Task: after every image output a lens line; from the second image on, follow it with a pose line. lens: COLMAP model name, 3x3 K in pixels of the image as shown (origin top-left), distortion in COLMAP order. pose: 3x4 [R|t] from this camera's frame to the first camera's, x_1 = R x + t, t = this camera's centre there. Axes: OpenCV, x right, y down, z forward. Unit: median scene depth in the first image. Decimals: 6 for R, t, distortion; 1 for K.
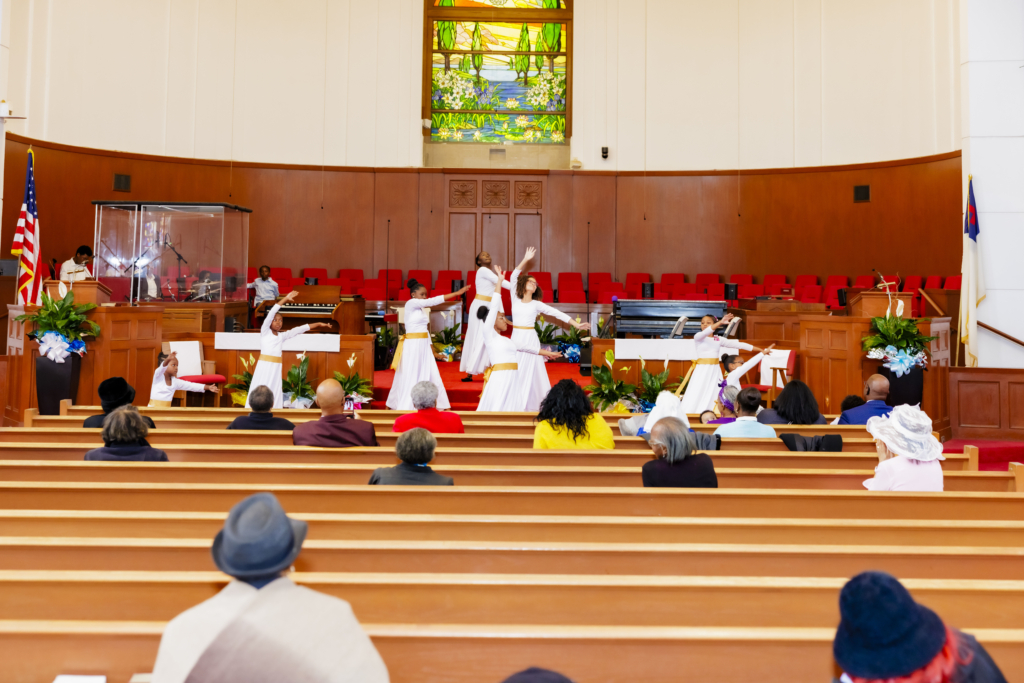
lens RADIAL K [[1630.8, 0, 559.8], [0, 1630.8, 253.1], [0, 0, 1]] dist [-0.034627, 0.049742]
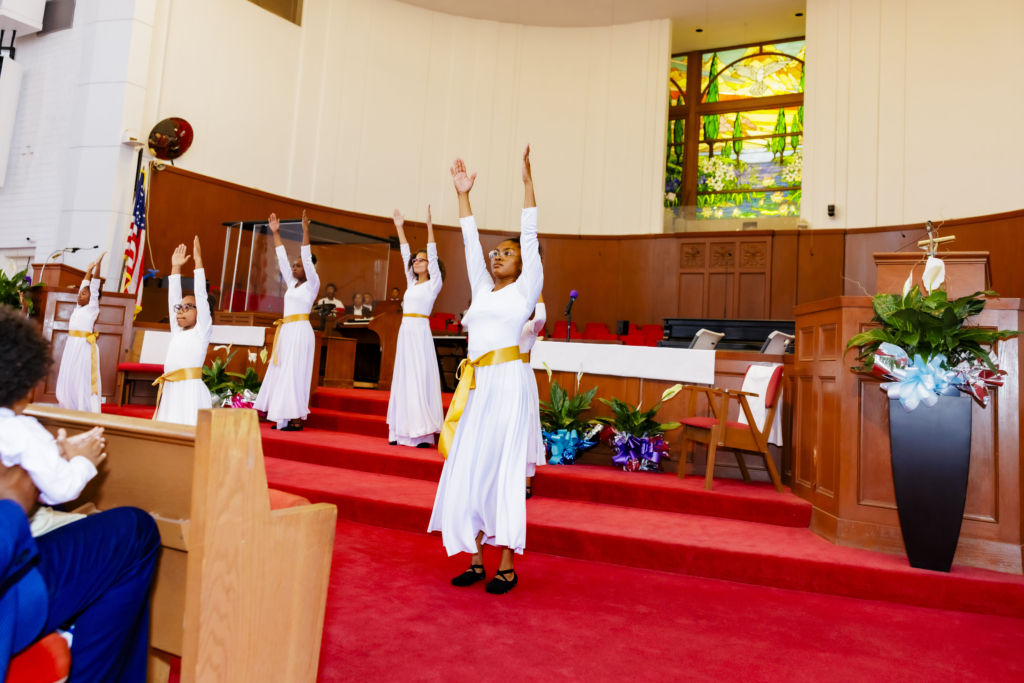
lens RADIAL K [[856.1, 0, 489.8], [0, 856.1, 284.6], [0, 0, 1]] dist [0.016839, 0.007392]
pose [[0.817715, -0.010184, -0.575533, 0.171758], [-0.054649, 0.993954, -0.095232, 0.048352], [0.573023, 0.109325, 0.812215, 0.501988]]
